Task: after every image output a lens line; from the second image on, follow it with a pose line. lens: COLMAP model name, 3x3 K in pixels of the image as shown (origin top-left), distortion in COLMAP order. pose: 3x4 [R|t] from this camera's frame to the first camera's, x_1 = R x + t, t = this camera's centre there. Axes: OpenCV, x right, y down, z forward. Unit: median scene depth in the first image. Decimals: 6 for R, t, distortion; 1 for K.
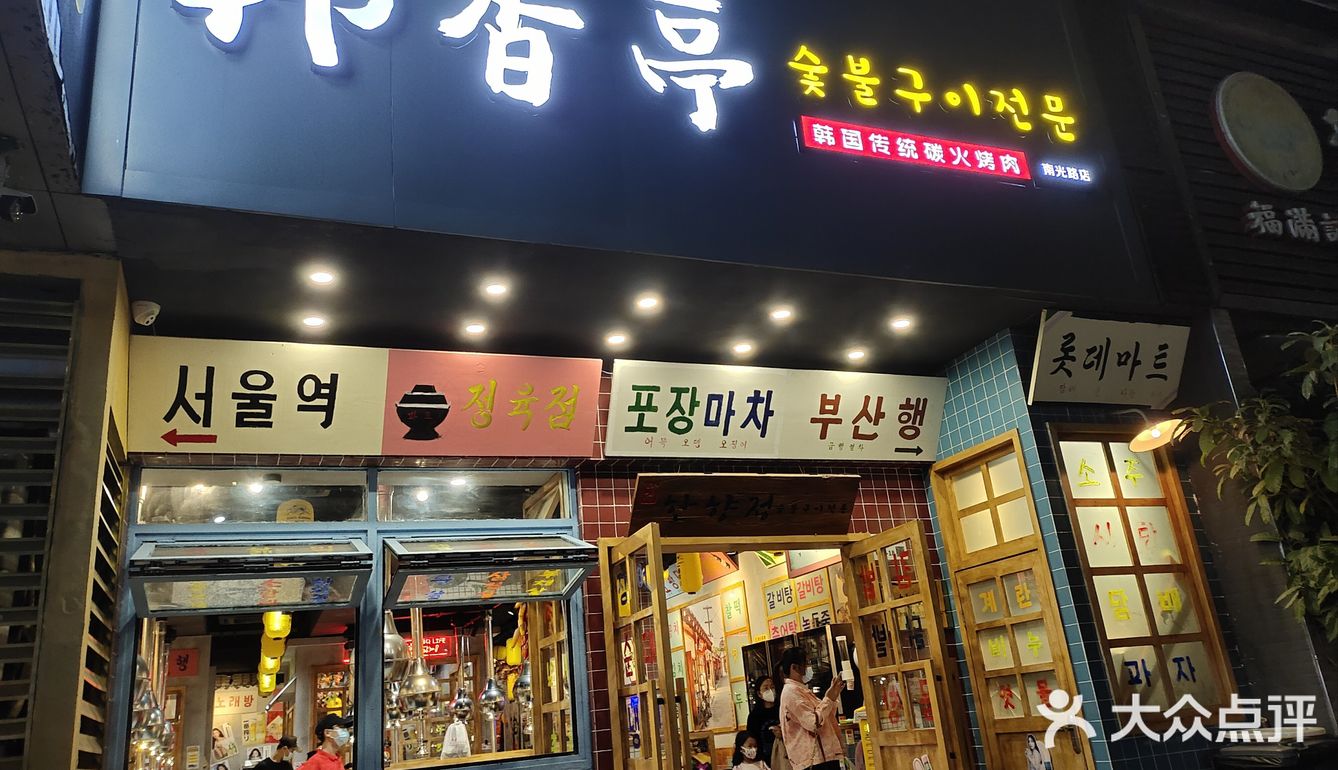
lens RADIAL K [[977.7, 0, 669.0], [0, 977.7, 385.0], [0, 0, 1]] dist [0.068717, 0.001093]
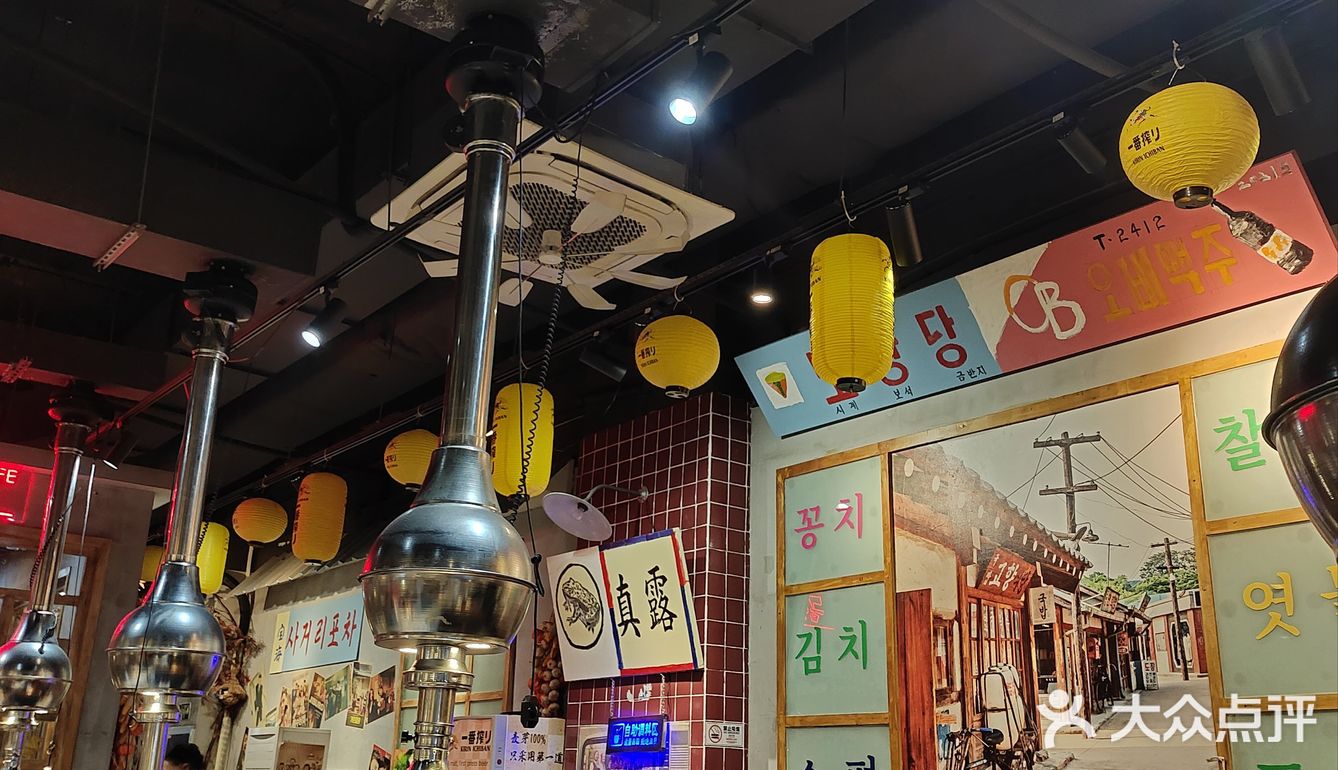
lens RADIAL K [[1208.0, 0, 669.0], [0, 1208.0, 385.0], [0, 0, 1]] dist [0.010352, 0.011073]
pose [[0.951225, 0.210462, 0.225560, -0.141831], [-0.210696, 0.977273, -0.023314, 0.234996], [-0.225340, -0.025348, 0.973950, 0.671565]]
